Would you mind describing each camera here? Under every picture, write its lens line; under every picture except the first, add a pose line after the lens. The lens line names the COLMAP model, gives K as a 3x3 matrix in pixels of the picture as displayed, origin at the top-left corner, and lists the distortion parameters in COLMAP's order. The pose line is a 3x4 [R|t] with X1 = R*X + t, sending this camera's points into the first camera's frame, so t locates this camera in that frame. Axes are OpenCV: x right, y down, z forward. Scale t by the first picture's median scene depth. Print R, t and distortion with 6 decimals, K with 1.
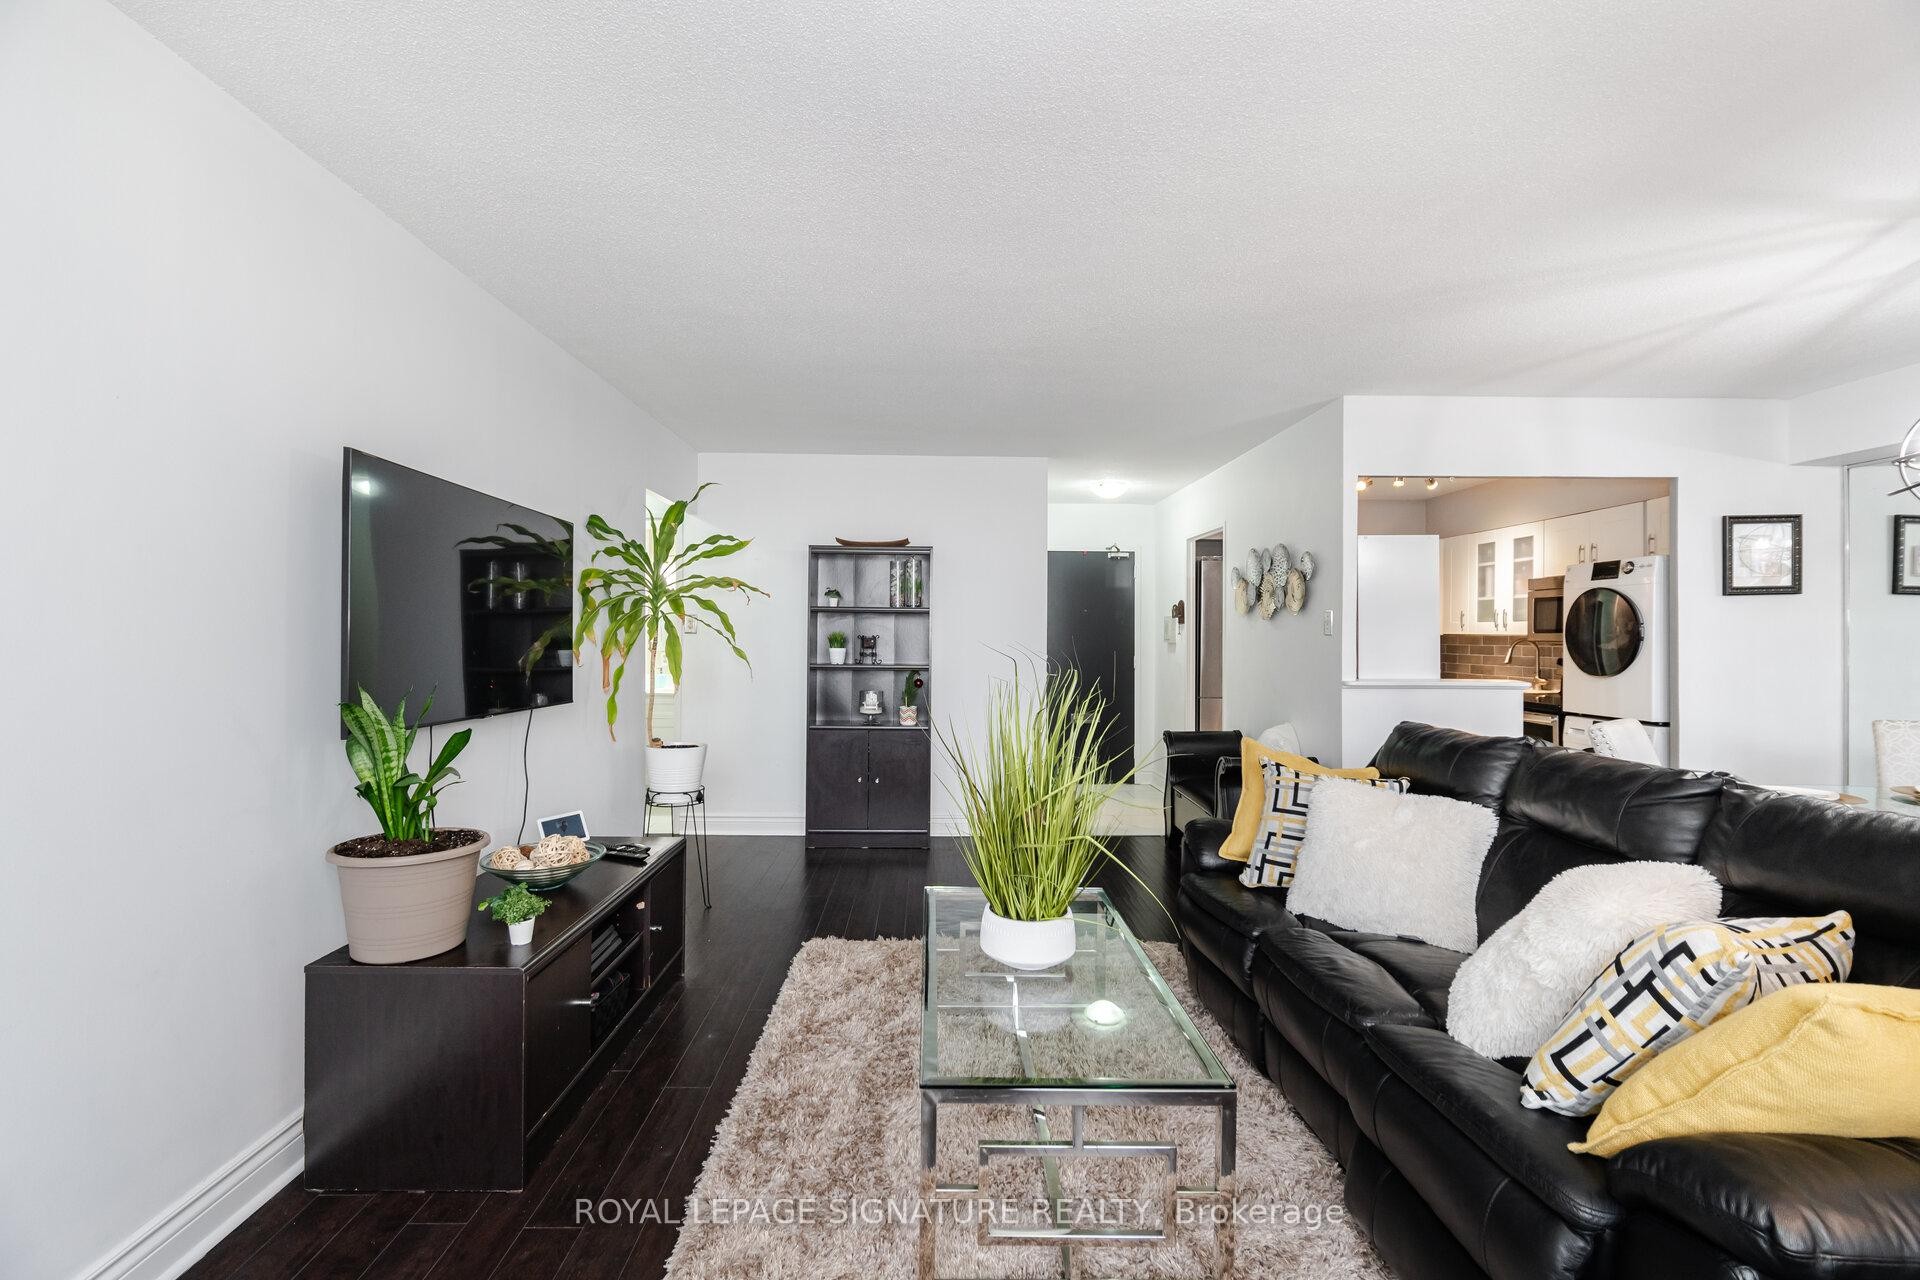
lens RADIAL K [[816.6, 0, 945.9], [0, 816.6, 630.7], [0, 0, 1]] dist [0.004045, -0.005212]
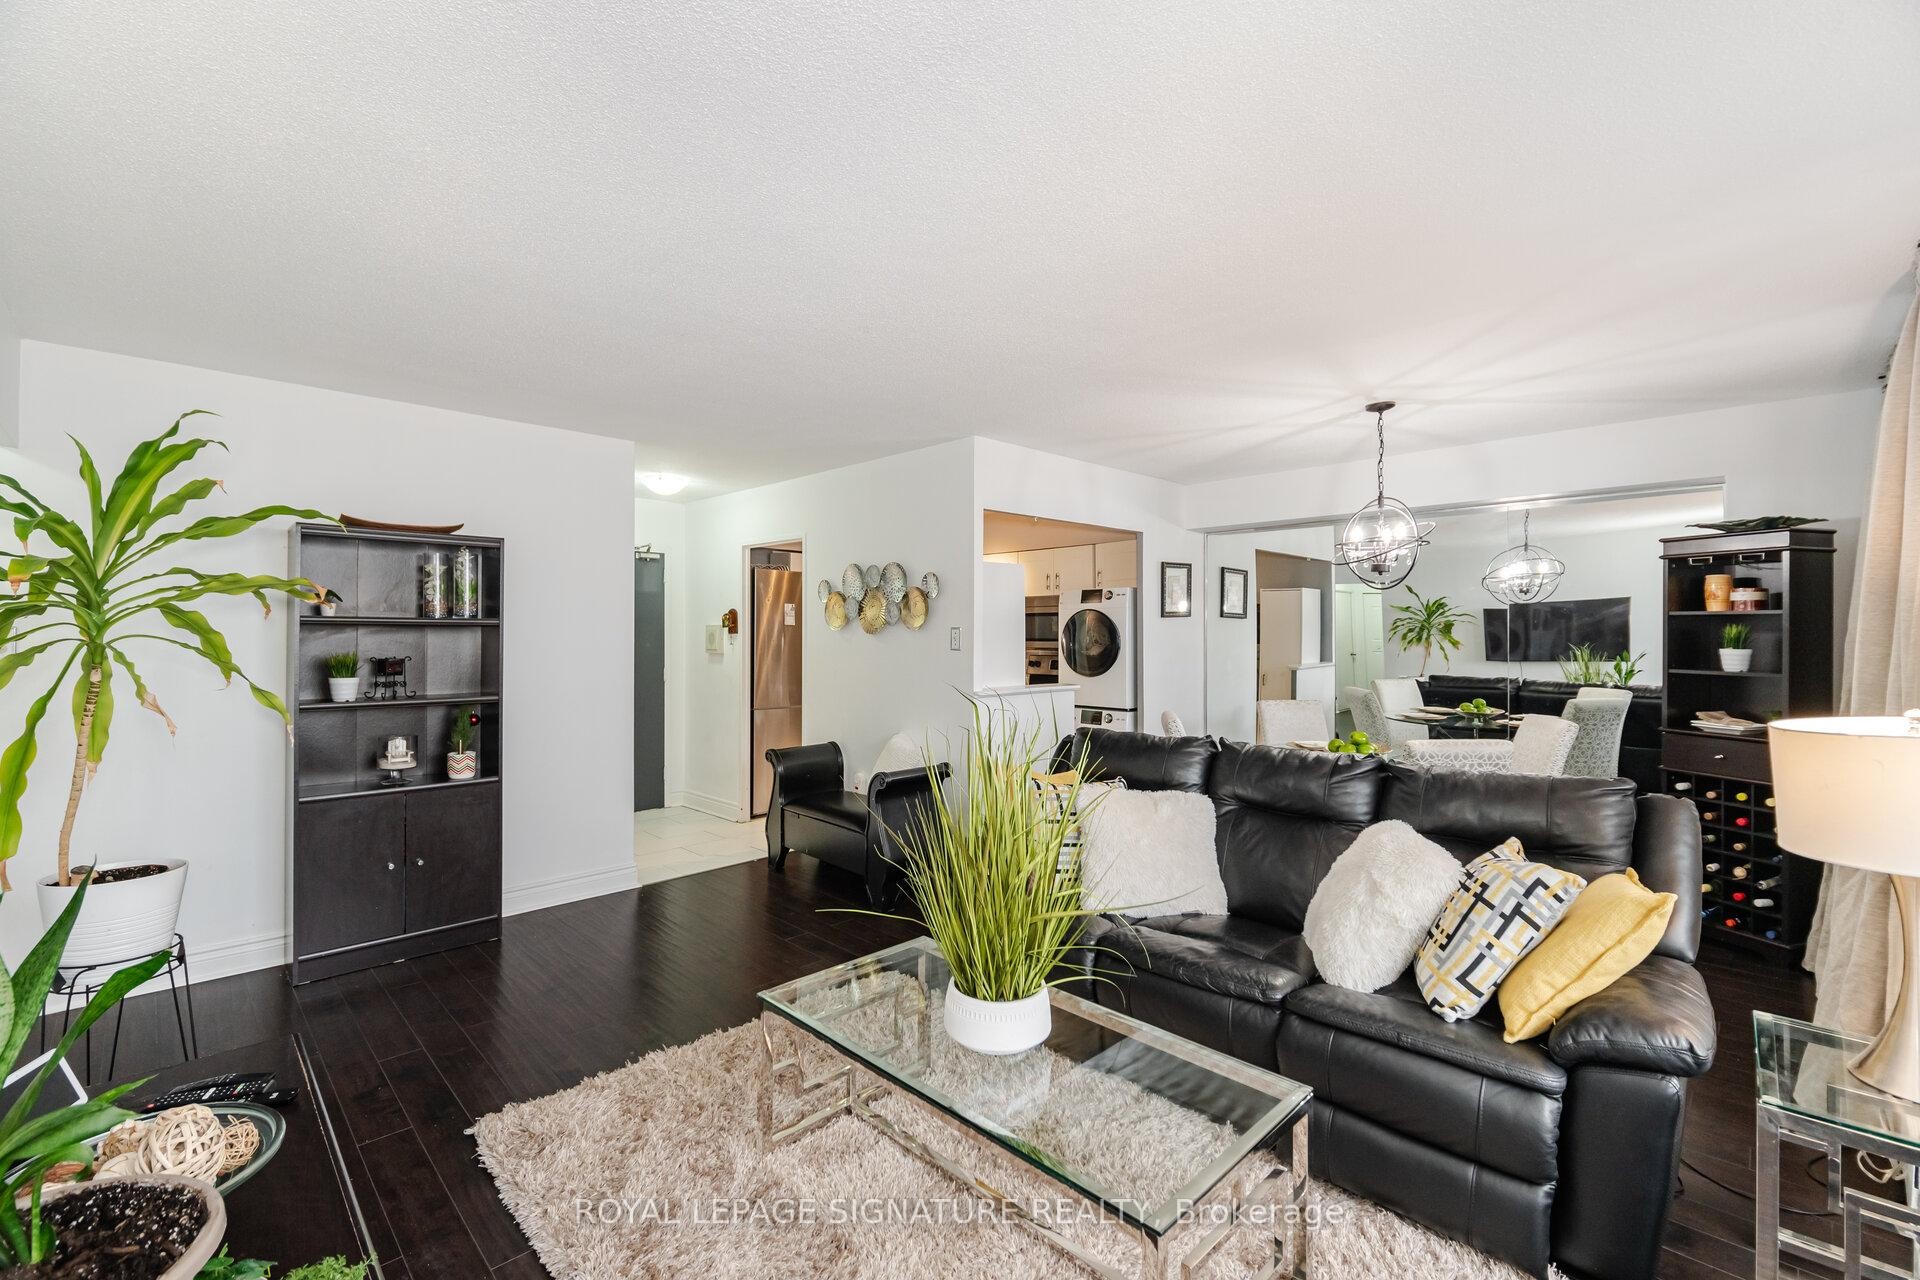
lens RADIAL K [[816.6, 0, 945.9], [0, 816.6, 630.7], [0, 0, 1]] dist [0.004045, -0.005212]
pose [[0.728991, -0.004271, 0.684510, -0.247405], [0.000704, 0.999985, 0.005489, -0.022567], [-0.684523, -0.003520, 0.728983, 0.174816]]
